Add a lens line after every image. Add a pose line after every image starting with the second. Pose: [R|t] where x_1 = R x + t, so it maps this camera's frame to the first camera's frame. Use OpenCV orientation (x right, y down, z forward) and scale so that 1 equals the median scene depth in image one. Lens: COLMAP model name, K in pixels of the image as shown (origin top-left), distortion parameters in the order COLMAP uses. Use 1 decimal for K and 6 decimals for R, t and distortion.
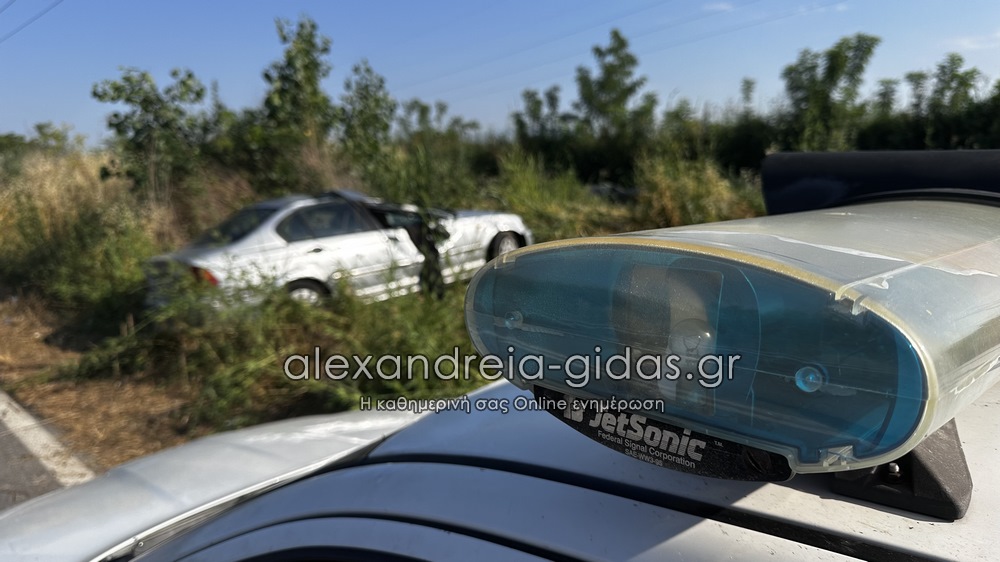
lens RADIAL K [[665.6, 0, 500.8], [0, 665.6, 288.9], [0, 0, 1]] dist [0.082551, -0.100463]
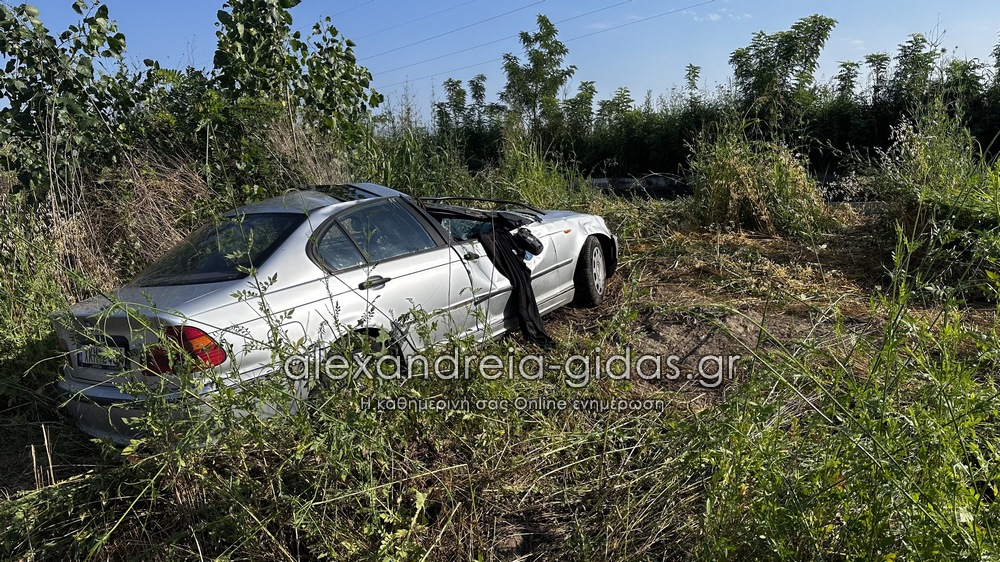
lens RADIAL K [[665.6, 0, 500.8], [0, 665.6, 288.9], [0, 0, 1]] dist [0.082551, -0.100463]
pose [[0.986779, -0.047439, 0.154973, -0.076804], [0.047148, 0.998872, 0.005553, -0.014789], [-0.155062, 0.001827, 0.987903, 0.118979]]
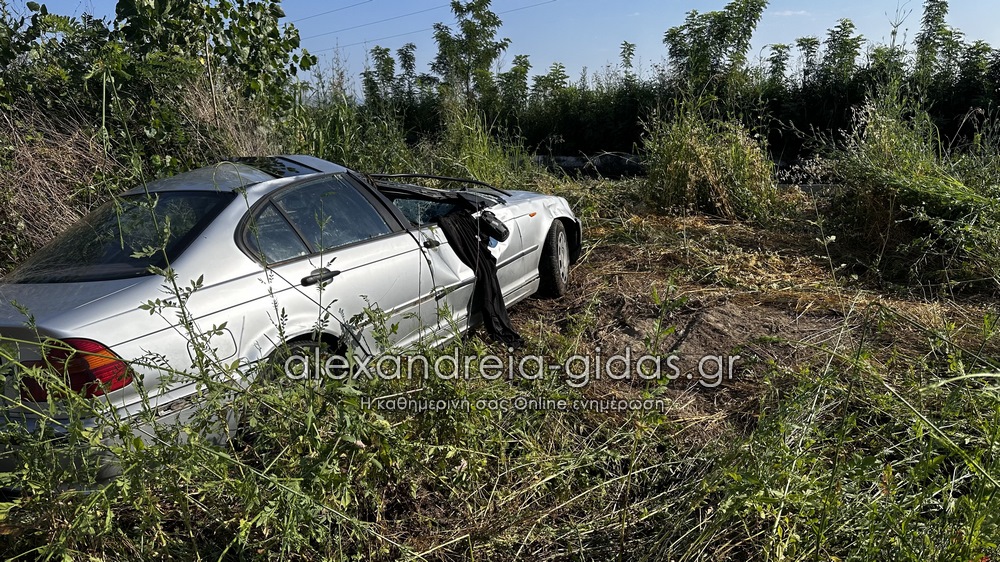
lens RADIAL K [[669.6, 0, 500.0], [0, 669.6, 281.0], [0, 0, 1]] dist [0.079612, -0.101153]
pose [[0.964539, -0.050794, 0.259005, -0.082850], [0.043523, 0.998483, 0.033735, -0.019530], [-0.260326, -0.021266, 0.965287, 0.145986]]
